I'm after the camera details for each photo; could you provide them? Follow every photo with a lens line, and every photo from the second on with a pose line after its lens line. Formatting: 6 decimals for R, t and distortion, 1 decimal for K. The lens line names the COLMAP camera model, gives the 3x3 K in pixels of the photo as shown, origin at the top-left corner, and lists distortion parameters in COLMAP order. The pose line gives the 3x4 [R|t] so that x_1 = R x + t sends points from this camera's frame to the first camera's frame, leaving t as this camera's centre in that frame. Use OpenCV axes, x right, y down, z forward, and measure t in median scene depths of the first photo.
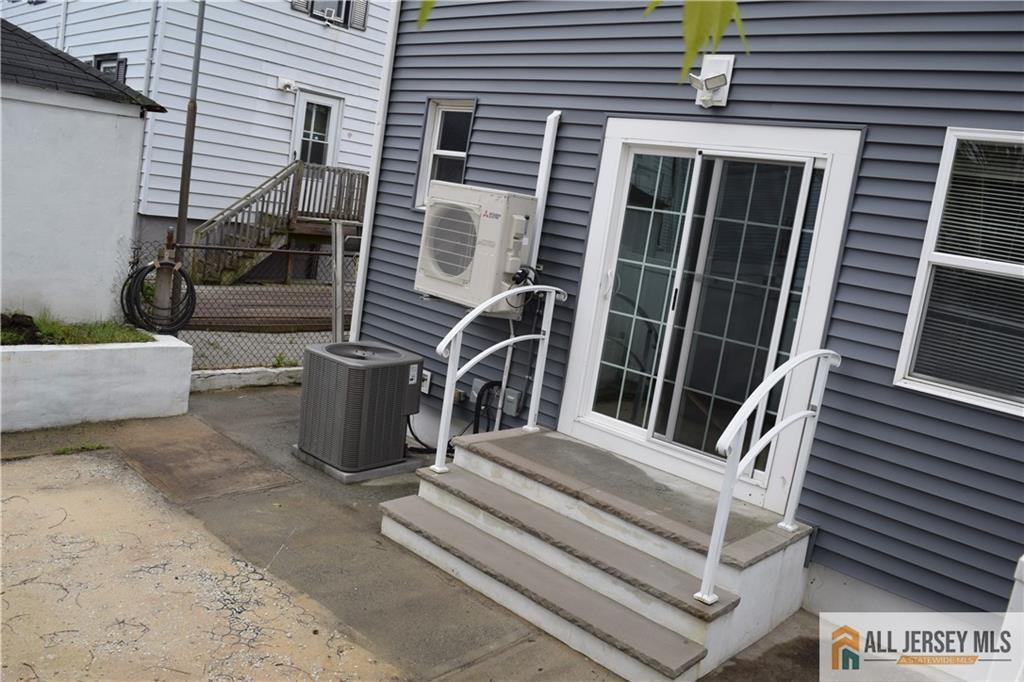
lens RADIAL K [[805.4, 0, 517.3], [0, 805.4, 337.0], [0, 0, 1]] dist [-0.090385, 0.012291]
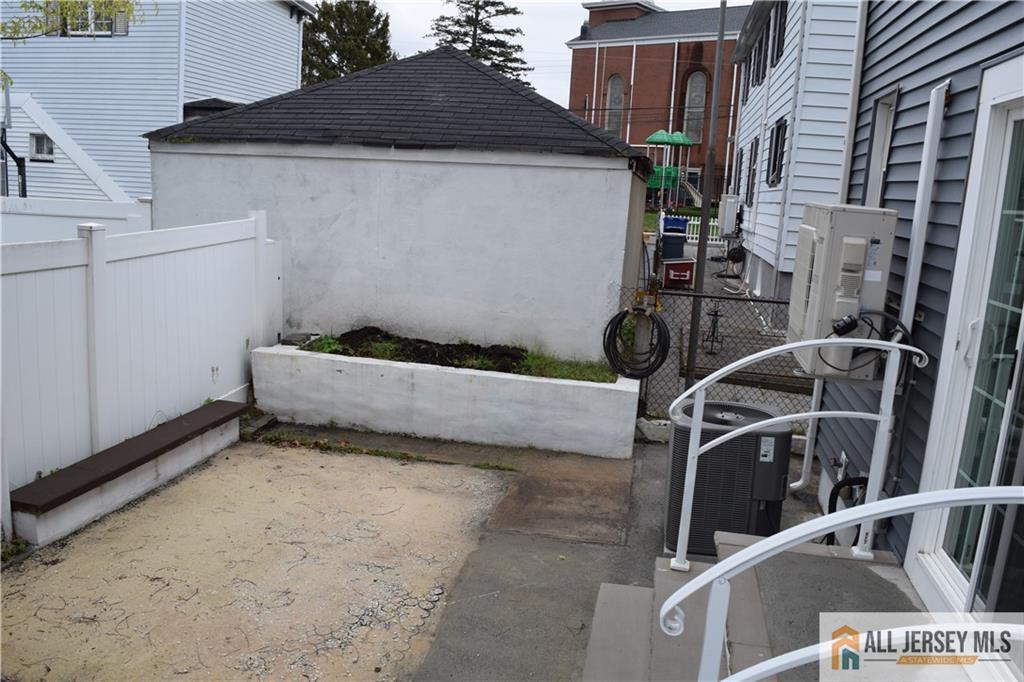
lens RADIAL K [[805.4, 0, 517.3], [0, 805.4, 337.0], [0, 0, 1]] dist [-0.090385, 0.012291]
pose [[0.529202, 0.040254, -0.847541, 0.403850], [-0.118329, 0.992614, -0.026739, -0.012986], [0.840205, 0.114439, 0.530057, 0.379611]]
